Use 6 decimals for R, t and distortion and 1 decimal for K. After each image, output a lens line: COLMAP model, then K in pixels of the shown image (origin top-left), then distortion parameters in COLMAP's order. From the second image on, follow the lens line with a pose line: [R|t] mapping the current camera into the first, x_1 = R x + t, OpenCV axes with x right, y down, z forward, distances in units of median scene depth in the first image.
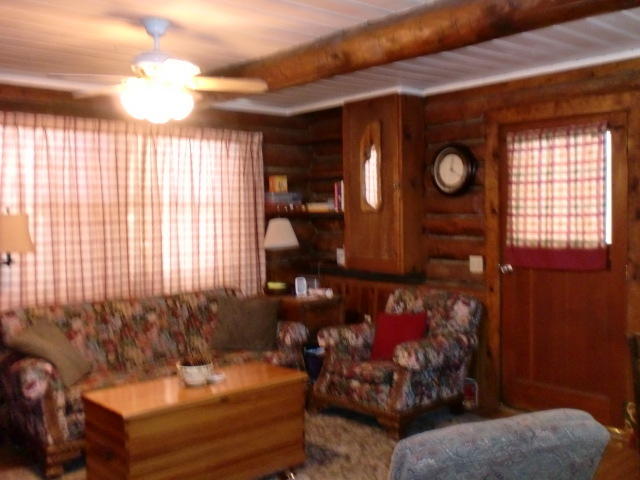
lens RADIAL K [[654.9, 0, 321.0], [0, 654.9, 237.7], [0, 0, 1]] dist [0.041136, -0.179834]
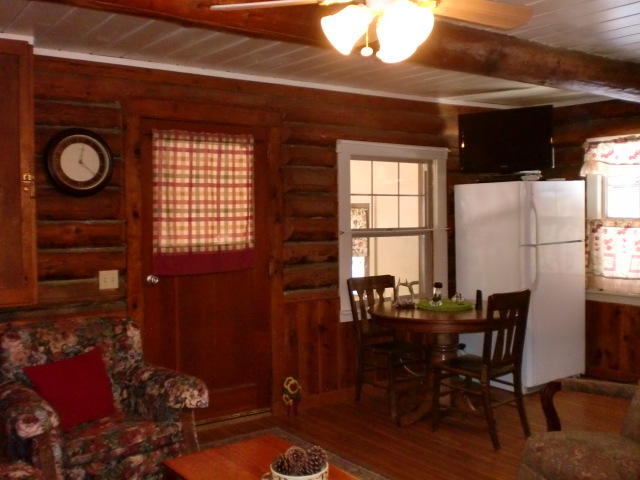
lens RADIAL K [[654.9, 0, 321.0], [0, 654.9, 237.7], [0, 0, 1]] dist [0.041136, -0.179834]
pose [[0.083399, -0.026080, 0.996175, -0.600859], [0.051718, 0.998424, 0.021809, -0.017869], [-0.995173, 0.049702, 0.084616, 0.713228]]
